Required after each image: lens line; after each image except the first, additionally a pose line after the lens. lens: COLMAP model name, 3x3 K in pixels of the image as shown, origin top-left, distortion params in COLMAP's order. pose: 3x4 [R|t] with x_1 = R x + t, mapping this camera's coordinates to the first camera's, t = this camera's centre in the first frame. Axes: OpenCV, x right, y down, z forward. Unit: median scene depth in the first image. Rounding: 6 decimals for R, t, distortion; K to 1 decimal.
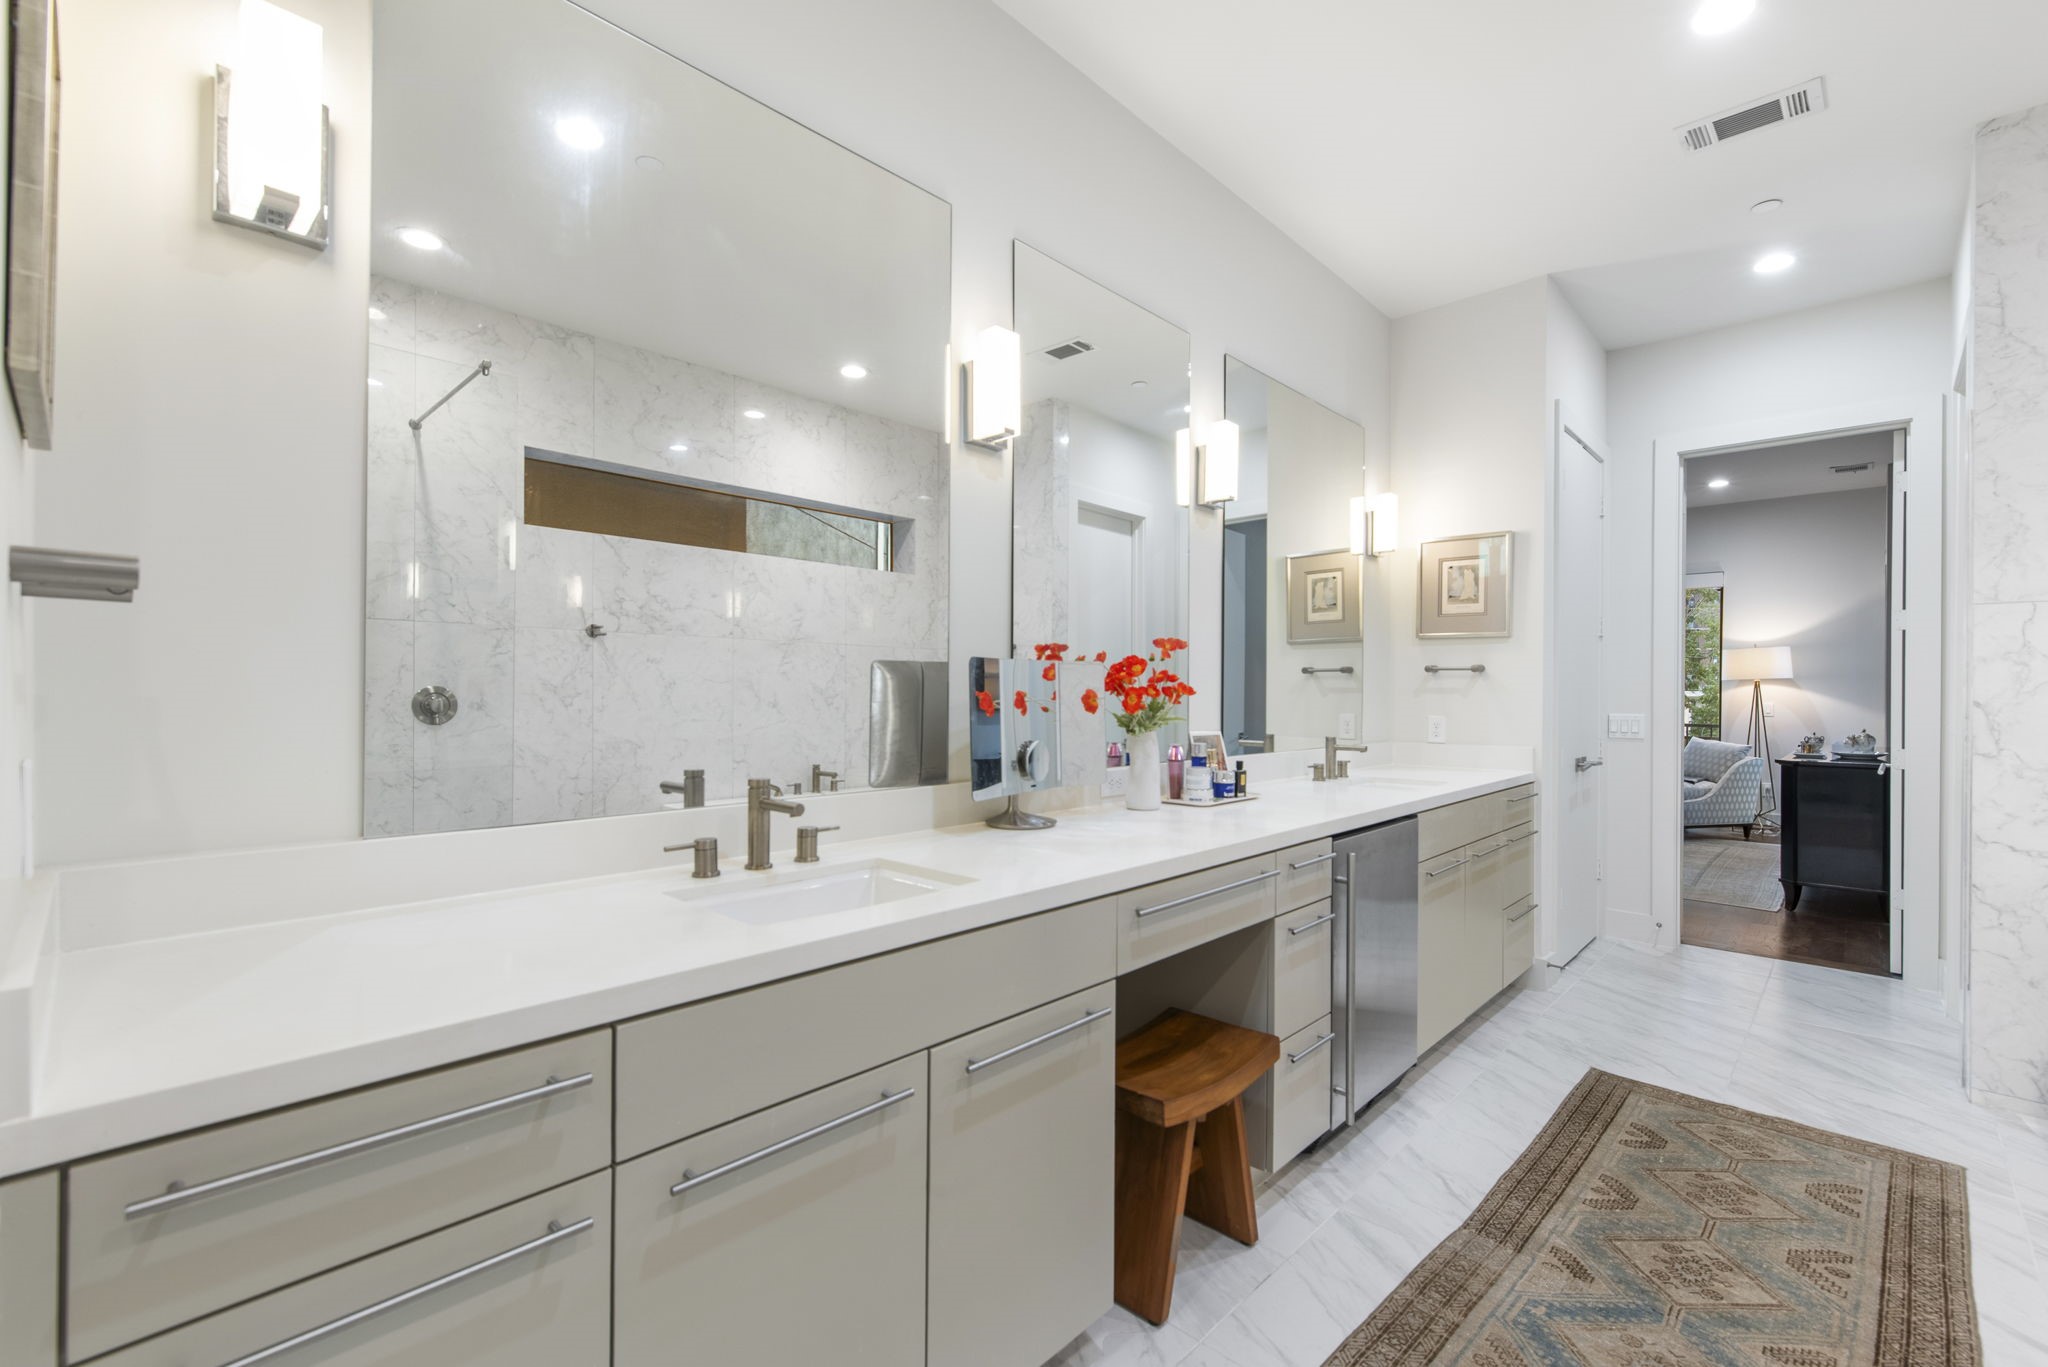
lens RADIAL K [[906.8, 0, 1024.0], [0, 906.8, 683.5], [0, 0, 1]] dist [0.000097, -0.000960]
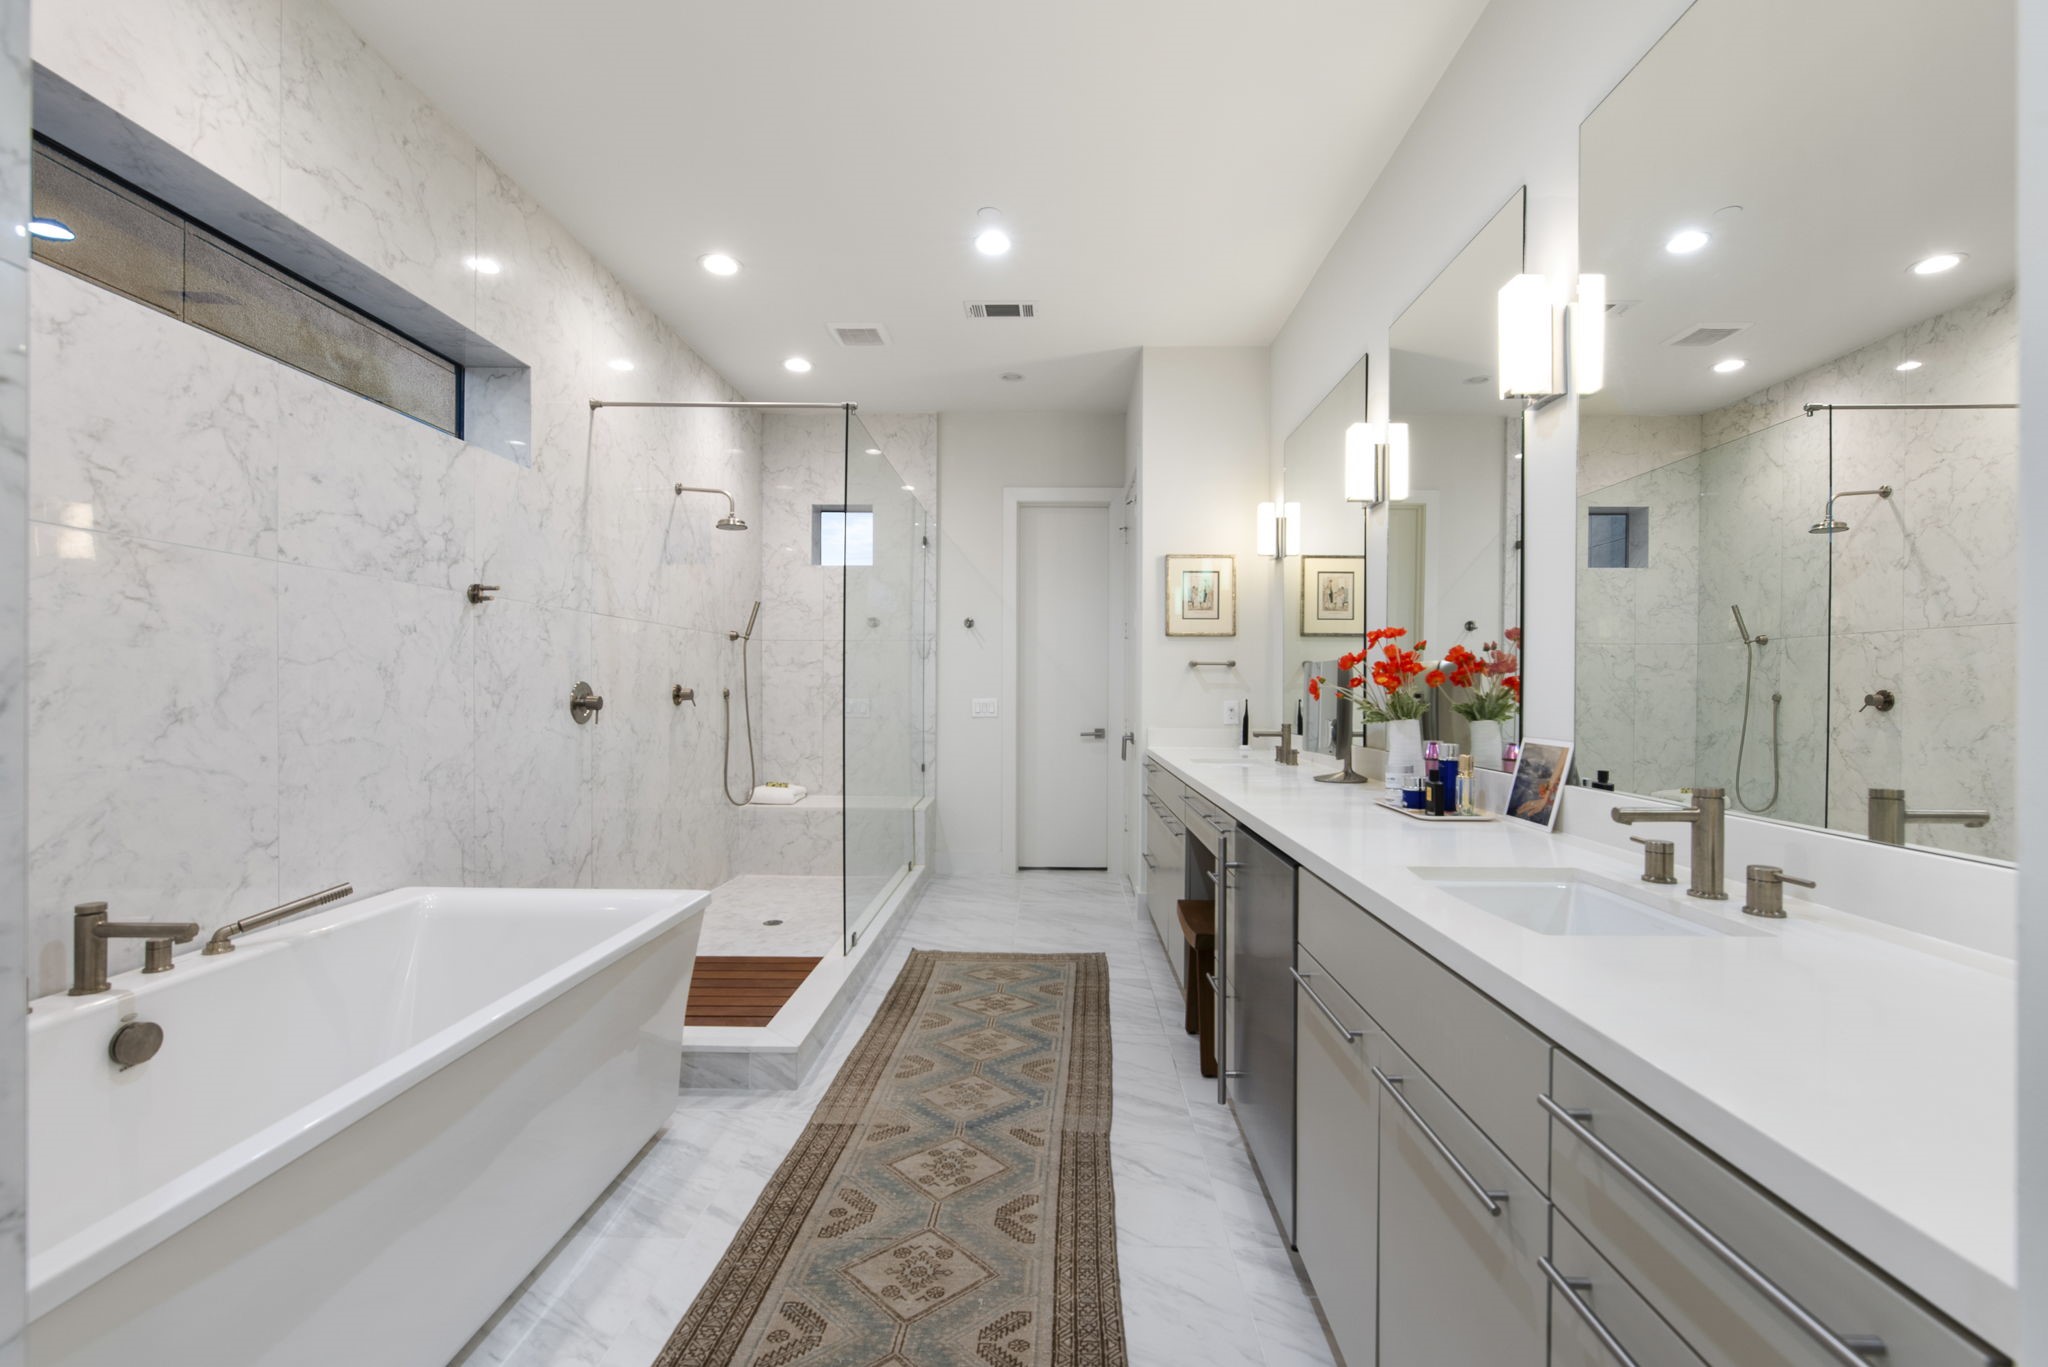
lens RADIAL K [[906.8, 0, 1024.0], [0, 906.8, 683.5], [0, 0, 1]] dist [0.000097, -0.000960]
pose [[-0.753573, -0.019868, -0.657064, 1.397134], [-0.026606, 0.999646, 0.000288, 0.019943], [0.656825, 0.017699, -0.753835, 1.871105]]
